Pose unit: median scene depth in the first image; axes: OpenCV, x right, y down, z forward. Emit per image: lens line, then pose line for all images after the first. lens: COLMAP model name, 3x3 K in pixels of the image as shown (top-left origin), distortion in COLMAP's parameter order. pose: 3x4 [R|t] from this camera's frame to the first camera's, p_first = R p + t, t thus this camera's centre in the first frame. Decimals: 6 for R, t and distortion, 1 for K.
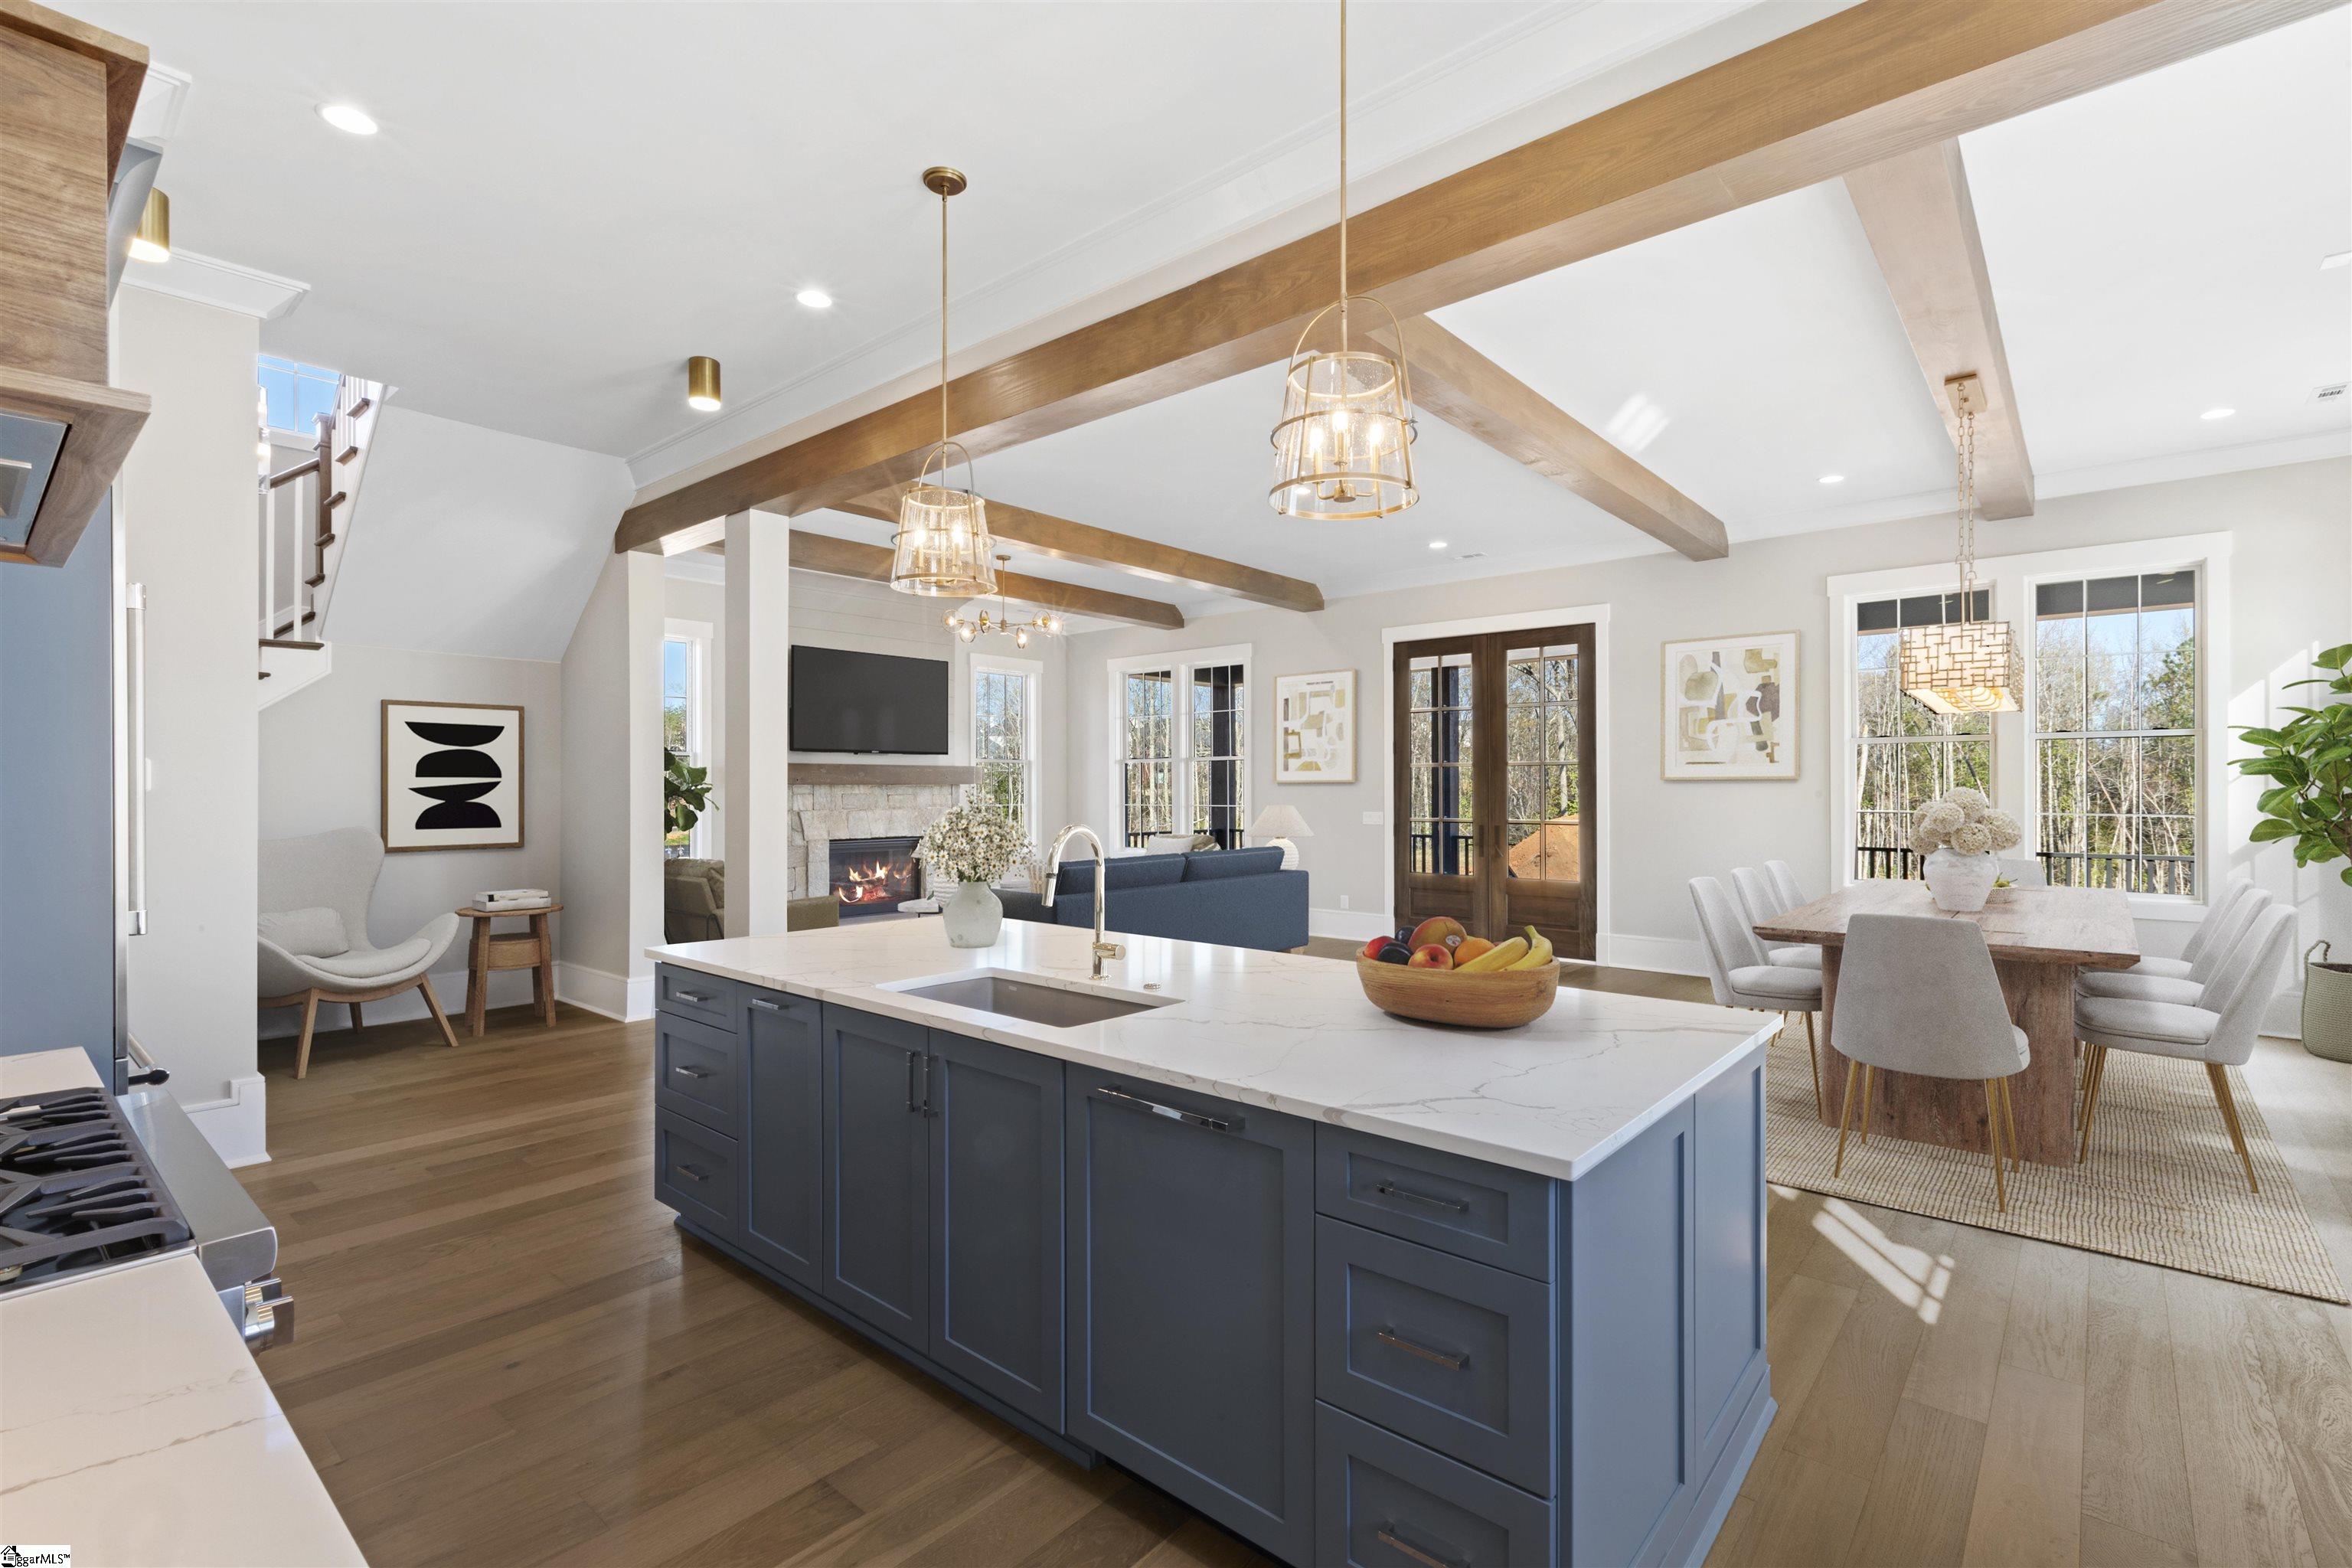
lens RADIAL K [[1073.5, 0, 1176.0], [0, 1073.5, 784.0], [0, 0, 1]] dist [-0.000558, -0.000123]
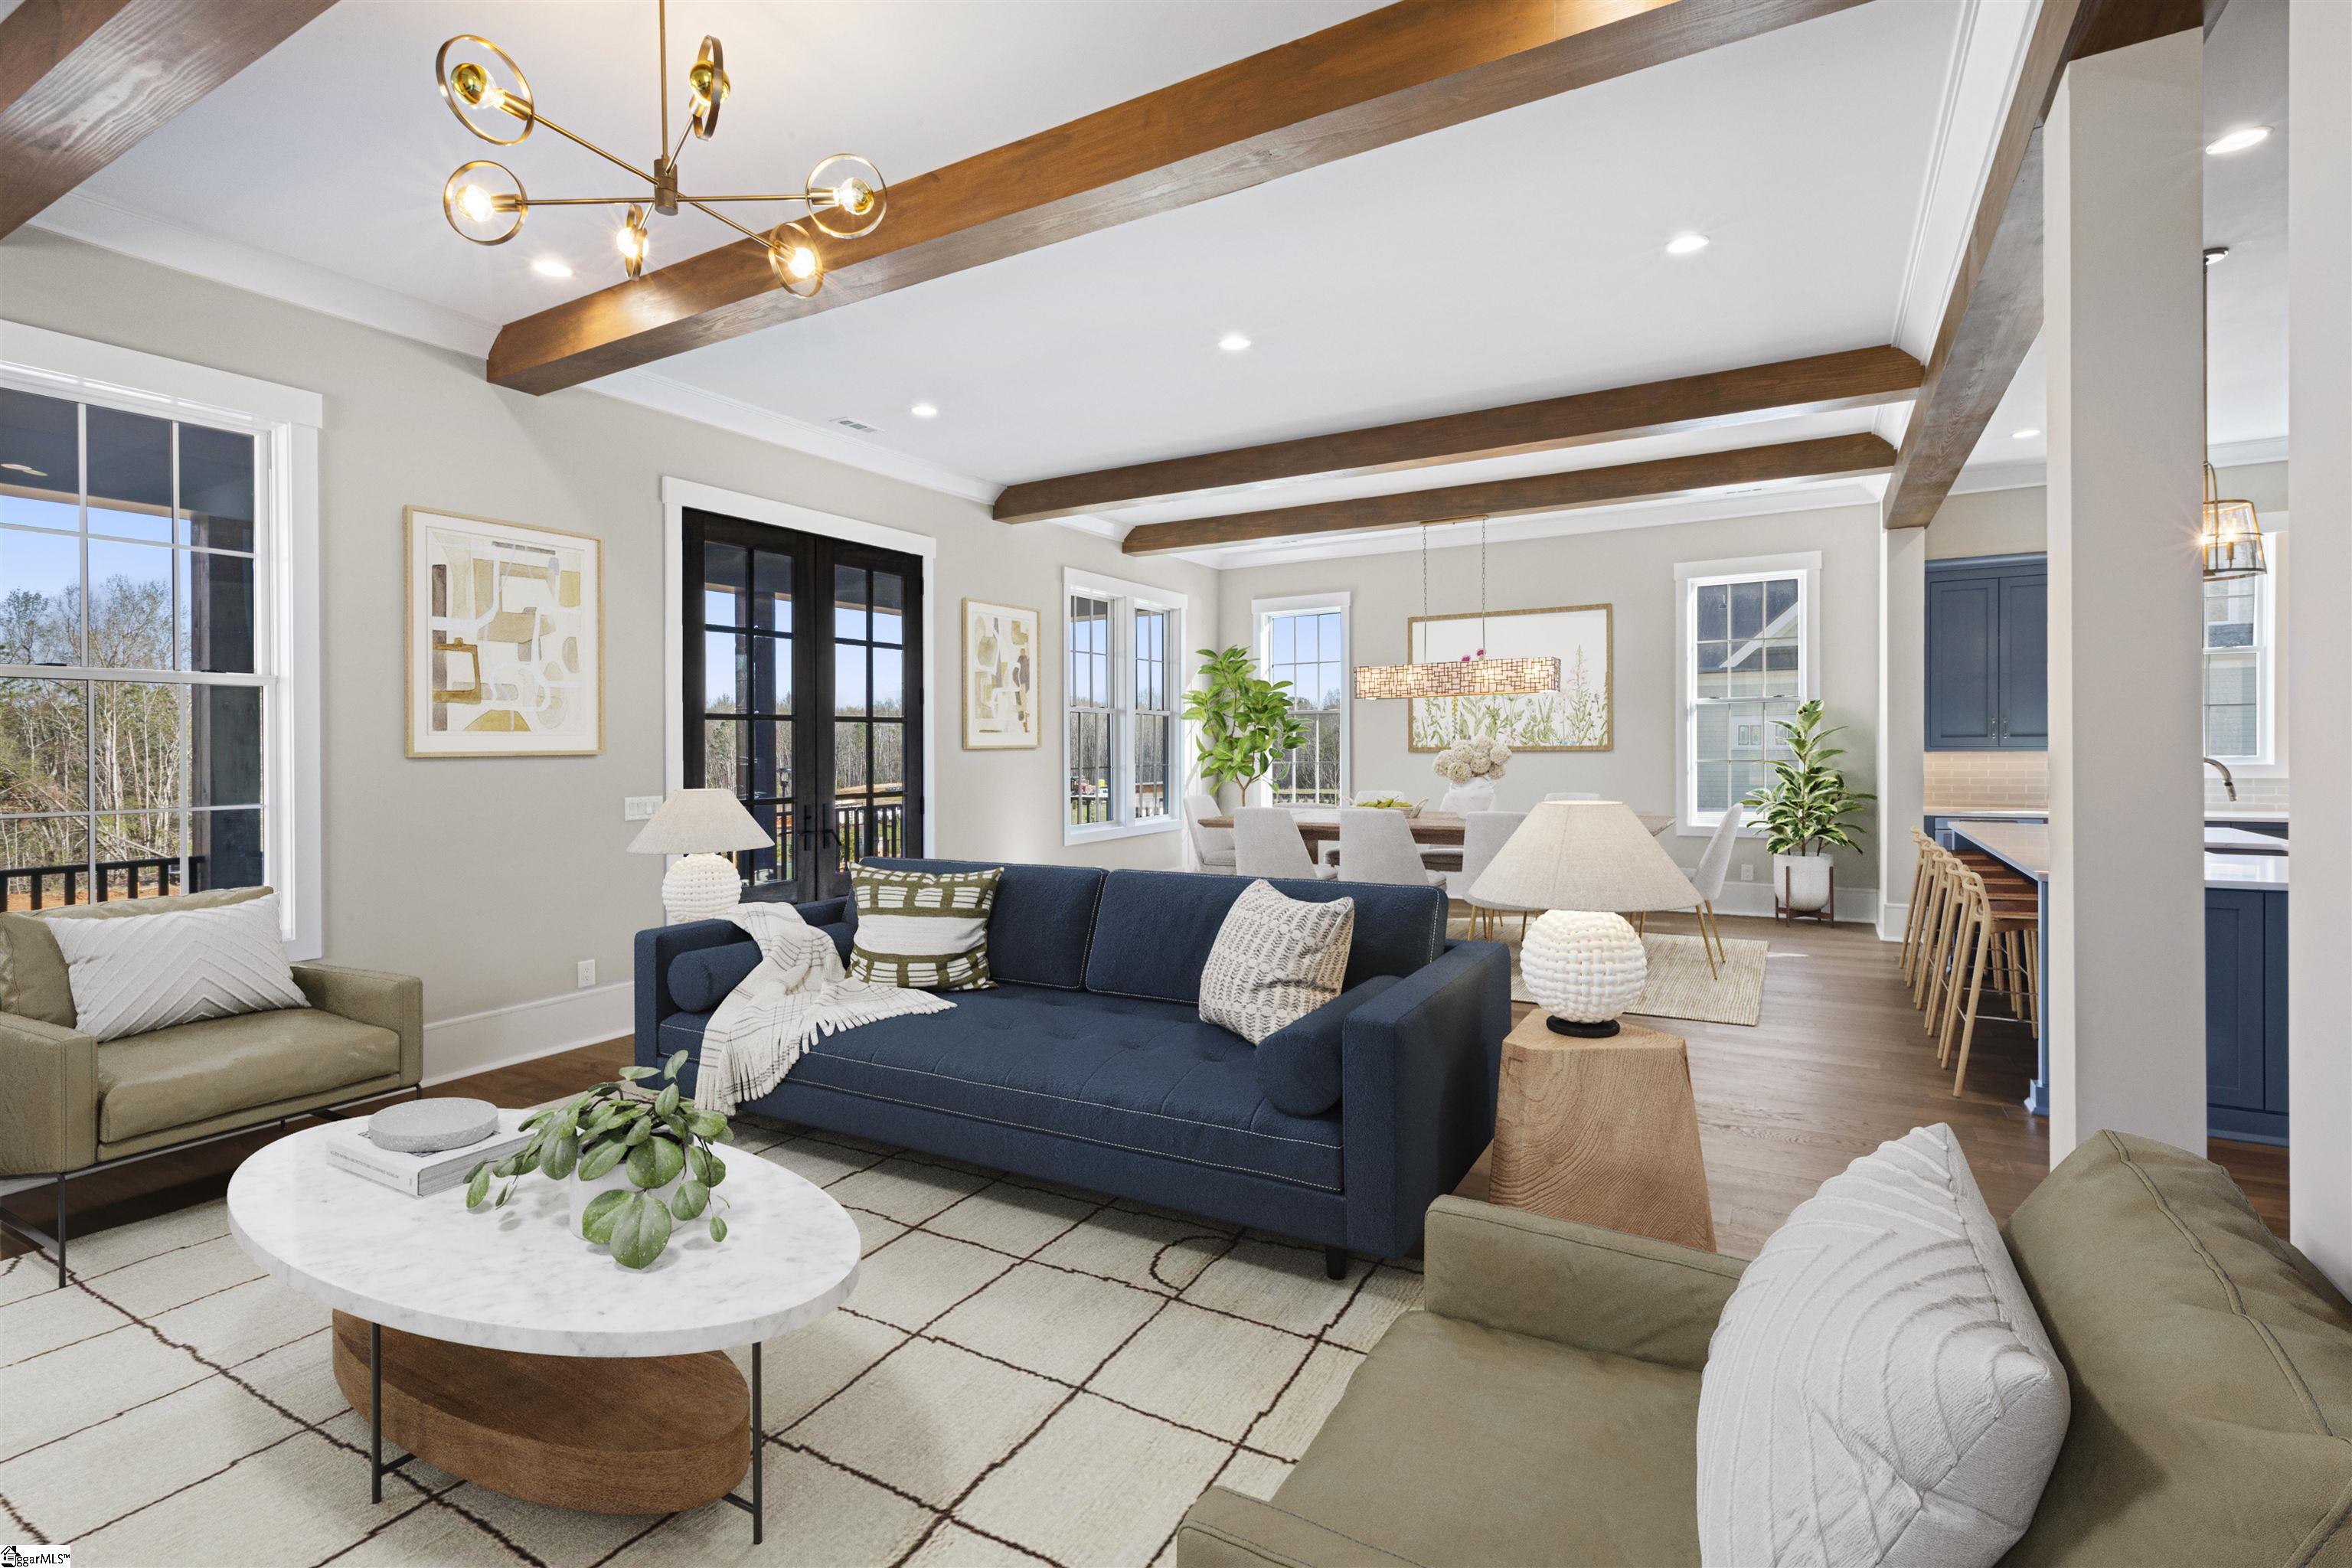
lens RADIAL K [[1073.4, 0, 1176.8], [0, 1073.4, 756.9], [0, 0, 1]] dist [0.001877, 0.000078]
pose [[-0.170696, 0.000623, 0.985324, -0.388818], [0.019513, 0.999806, 0.002748, 0.003424], [-0.985131, 0.019695, -0.170675, 0.796385]]
